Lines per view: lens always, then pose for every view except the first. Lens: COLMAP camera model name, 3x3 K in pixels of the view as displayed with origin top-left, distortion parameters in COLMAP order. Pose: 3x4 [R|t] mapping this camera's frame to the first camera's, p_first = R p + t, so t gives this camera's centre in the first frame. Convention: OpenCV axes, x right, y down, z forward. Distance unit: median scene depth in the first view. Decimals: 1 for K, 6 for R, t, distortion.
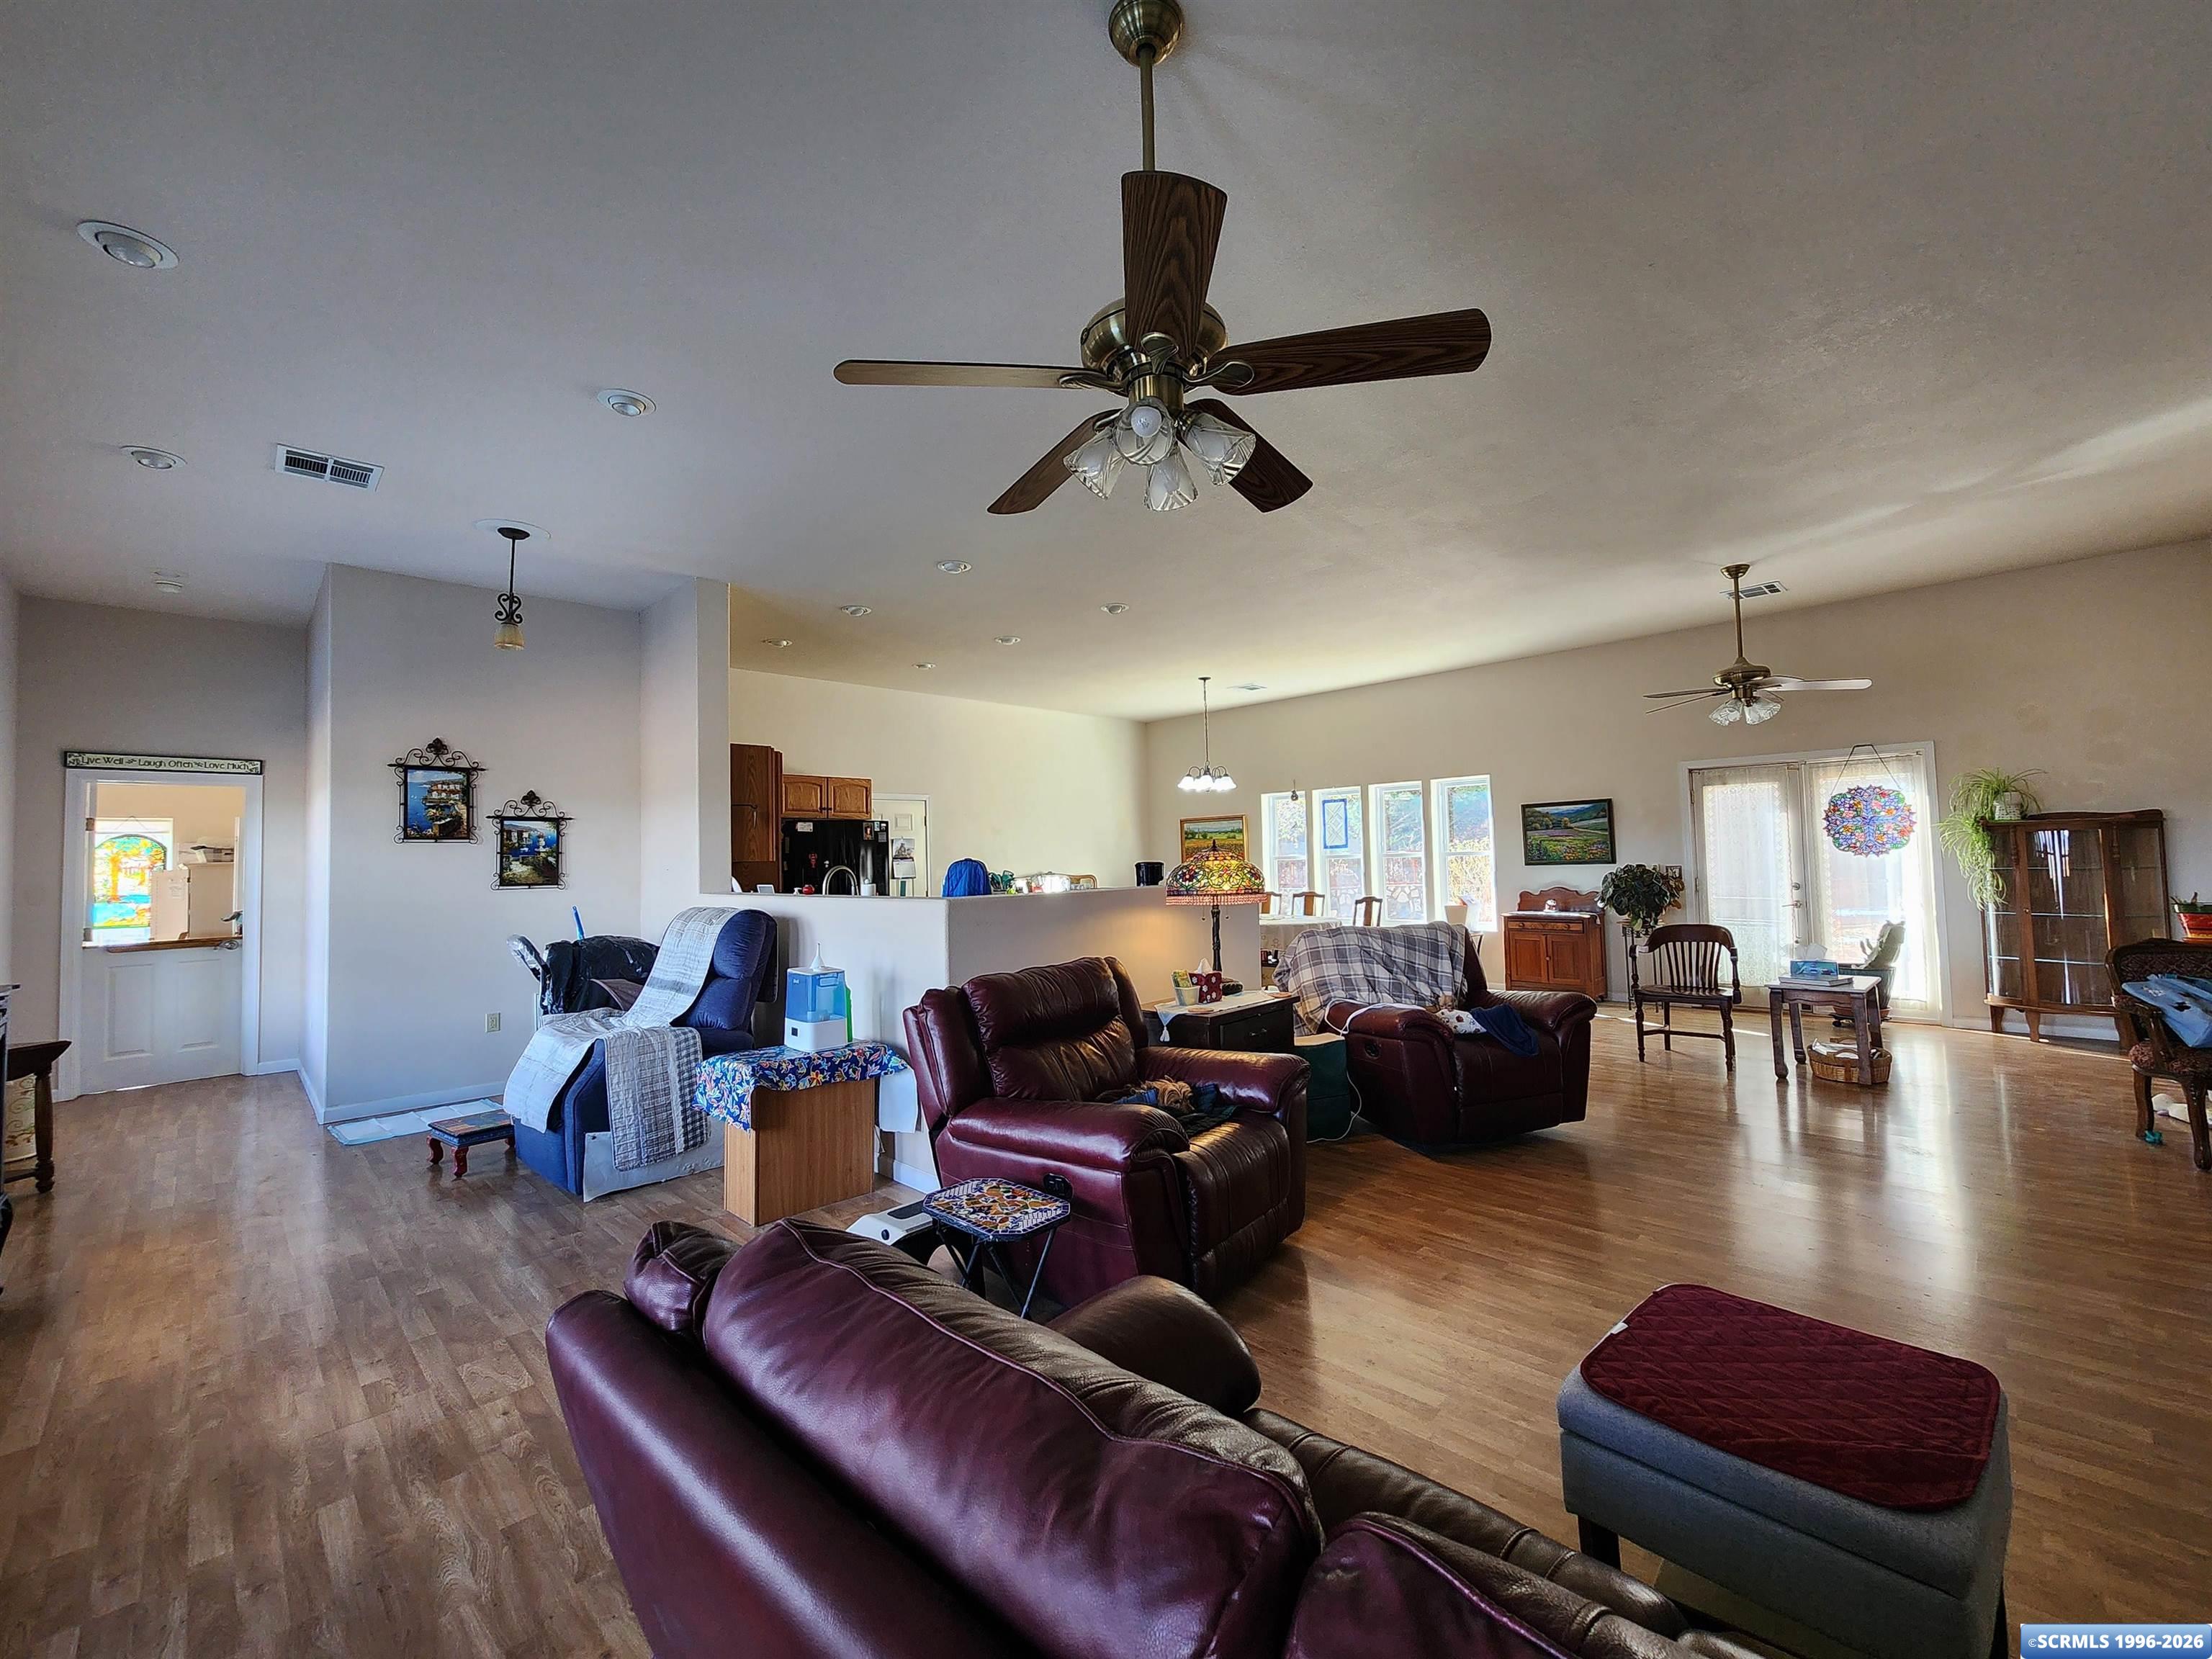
lens RADIAL K [[922.5, 0, 1119.5], [0, 922.5, 826.6], [0, 0, 1]] dist [-0.000846, 0.000780]
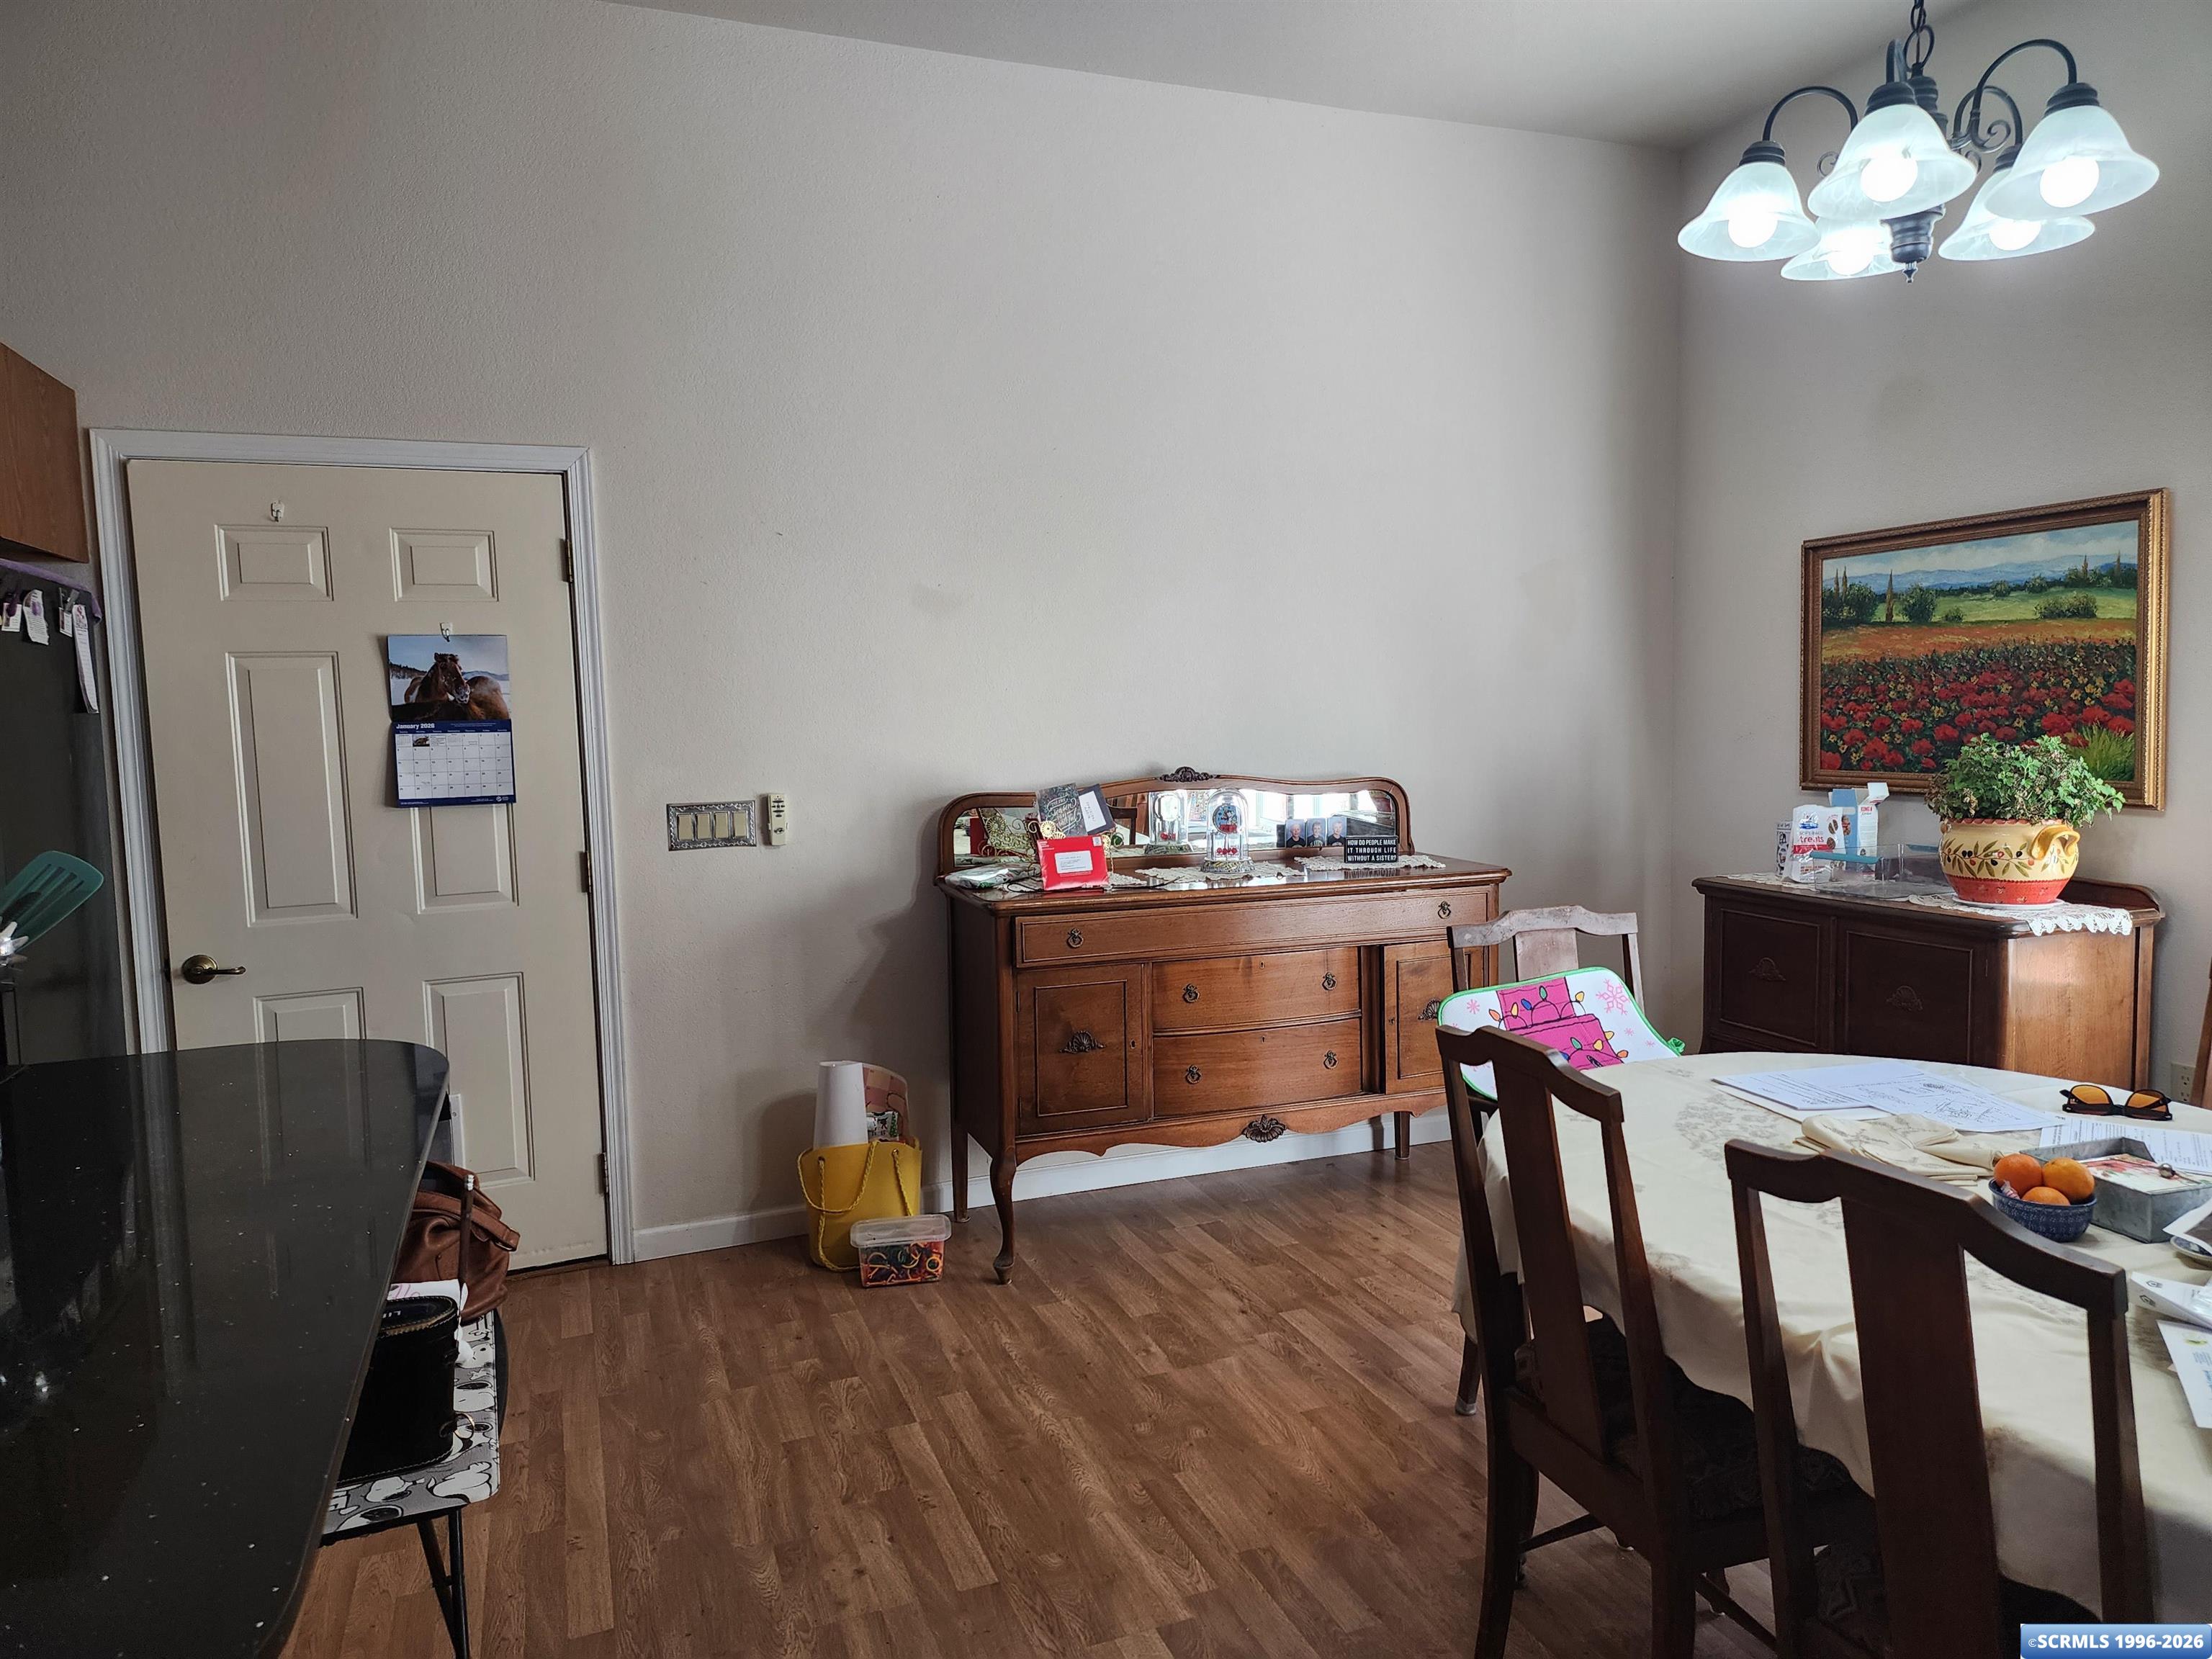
lens RADIAL K [[1482.1, 0, 1117.8], [0, 1482.1, 822.3], [0, 0, 1]] dist [0.052184, -0.020428]
pose [[0.909865, 0.040248, -0.412947, 0.134529], [0.013715, 0.991822, 0.126889, 0.023567], [0.414677, -0.121115, 0.901873, 1.169987]]
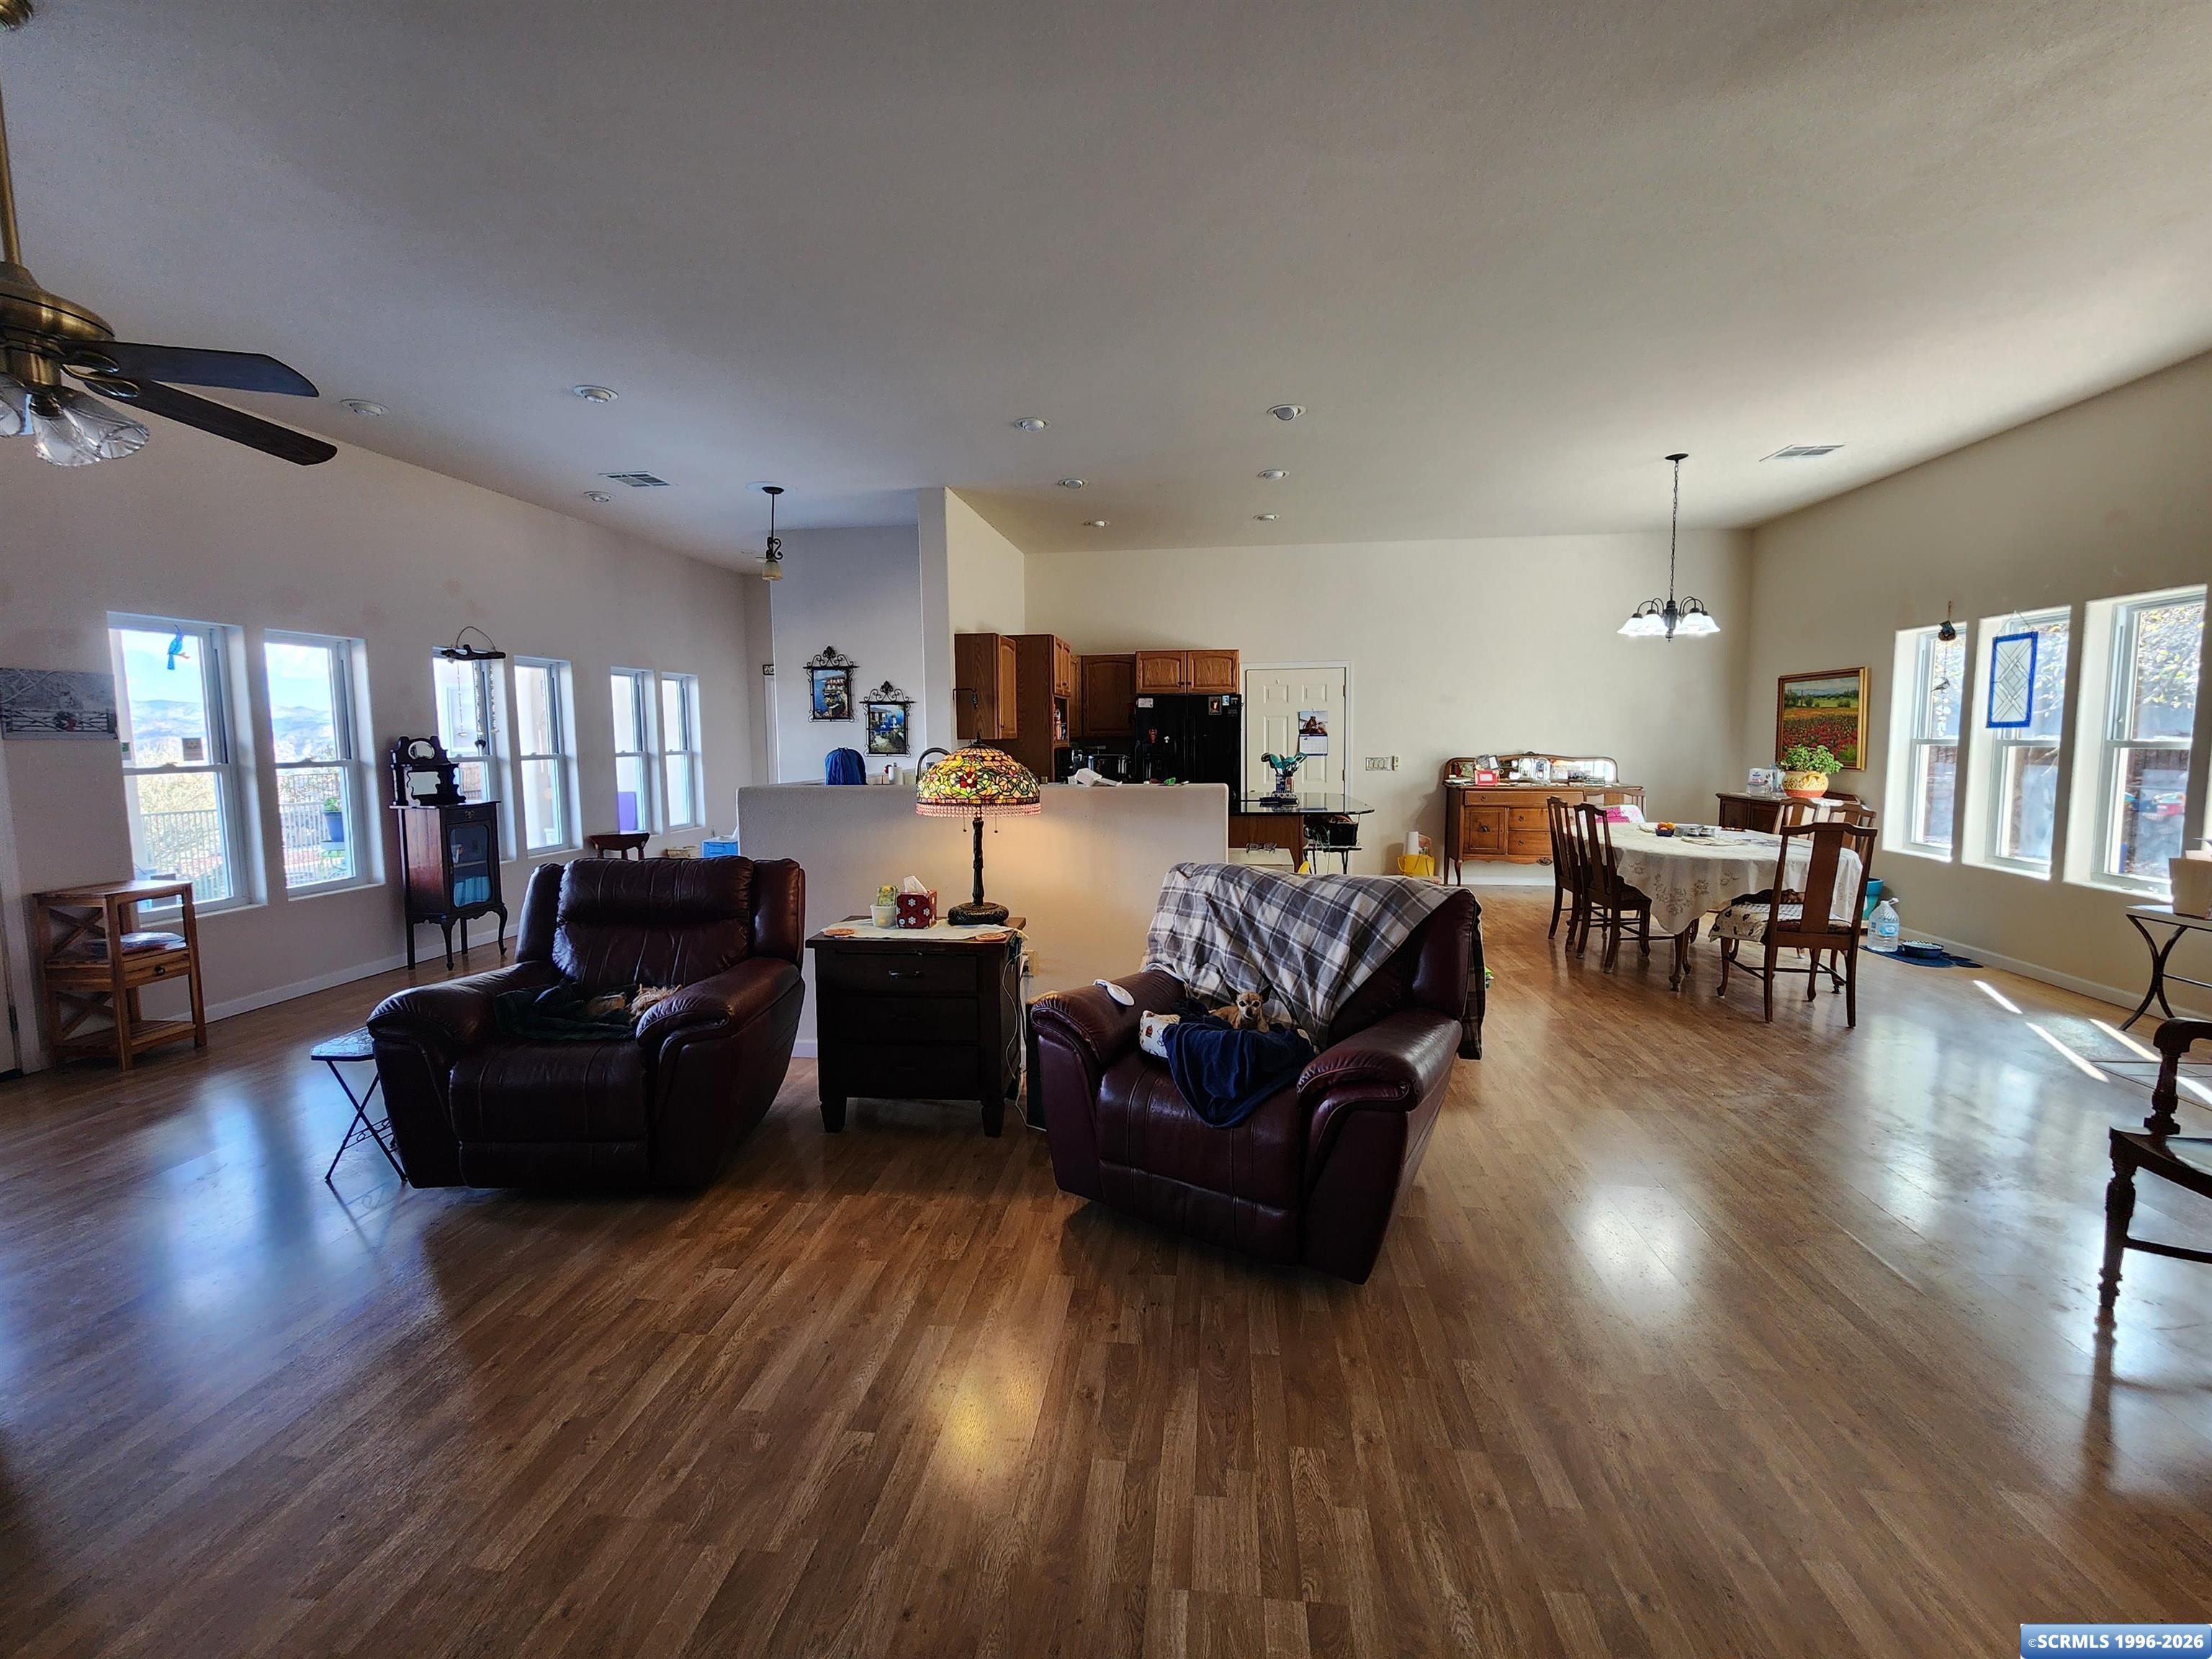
lens RADIAL K [[922.5, 0, 1095.0], [0, 922.5, 819.1], [0, 0, 1]] dist [-0.000846, 0.000780]
pose [[0.602657, 0.091975, -0.792682, 0.600339], [0.023151, 0.990902, 0.132576, -0.011827], [0.797664, -0.098249, 0.595045, 0.445645]]
